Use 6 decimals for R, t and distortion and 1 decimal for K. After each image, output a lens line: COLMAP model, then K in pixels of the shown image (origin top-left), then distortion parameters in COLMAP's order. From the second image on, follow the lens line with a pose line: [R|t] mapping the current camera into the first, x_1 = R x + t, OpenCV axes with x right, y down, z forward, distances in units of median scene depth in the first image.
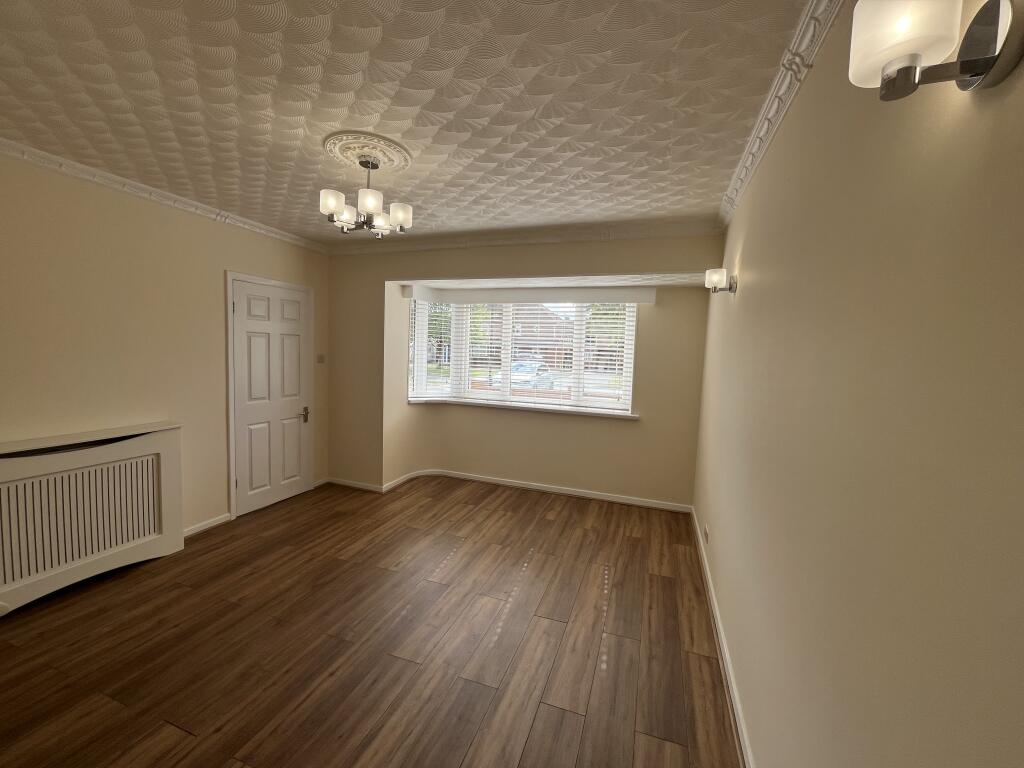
lens RADIAL K [[411.4, 0, 512.6], [0, 411.4, 381.2], [0, 0, 1]] dist [-0.007469, -0.000634]
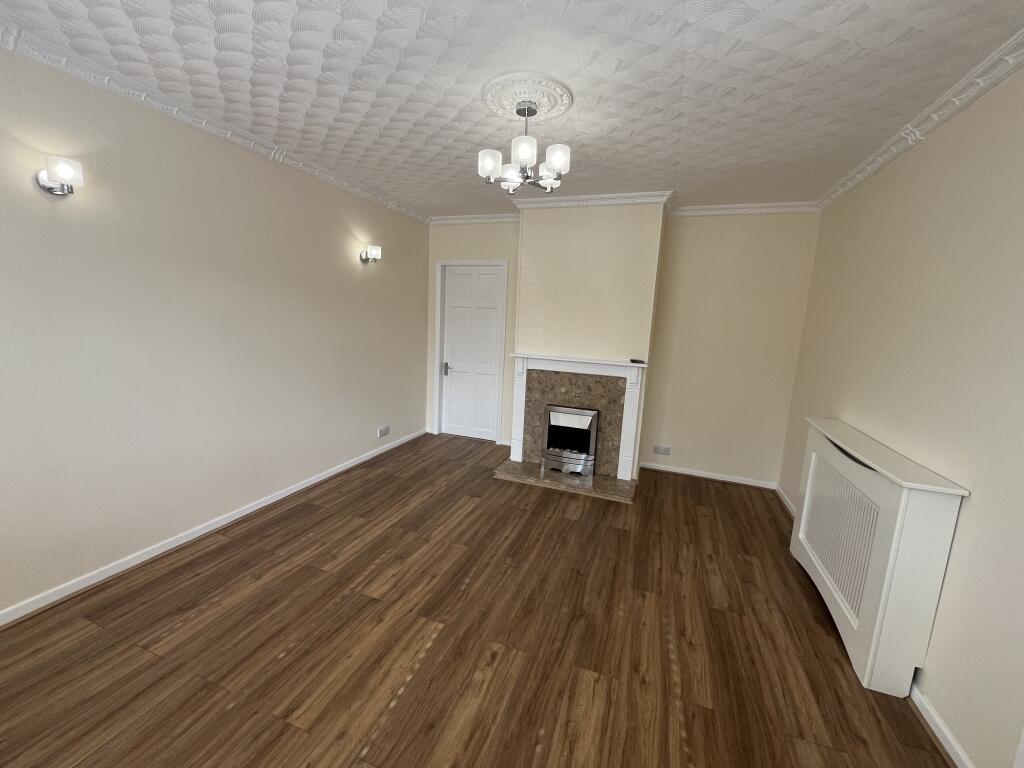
lens RADIAL K [[411.4, 0, 507.2], [0, 411.4, 381.9], [0, 0, 1]] dist [-0.007469, -0.000634]
pose [[-0.995788, -0.090983, 0.011301, -0.299219], [-0.085927, 0.969146, 0.231026, -0.116878], [-0.031971, 0.229082, -0.972882, 1.674984]]
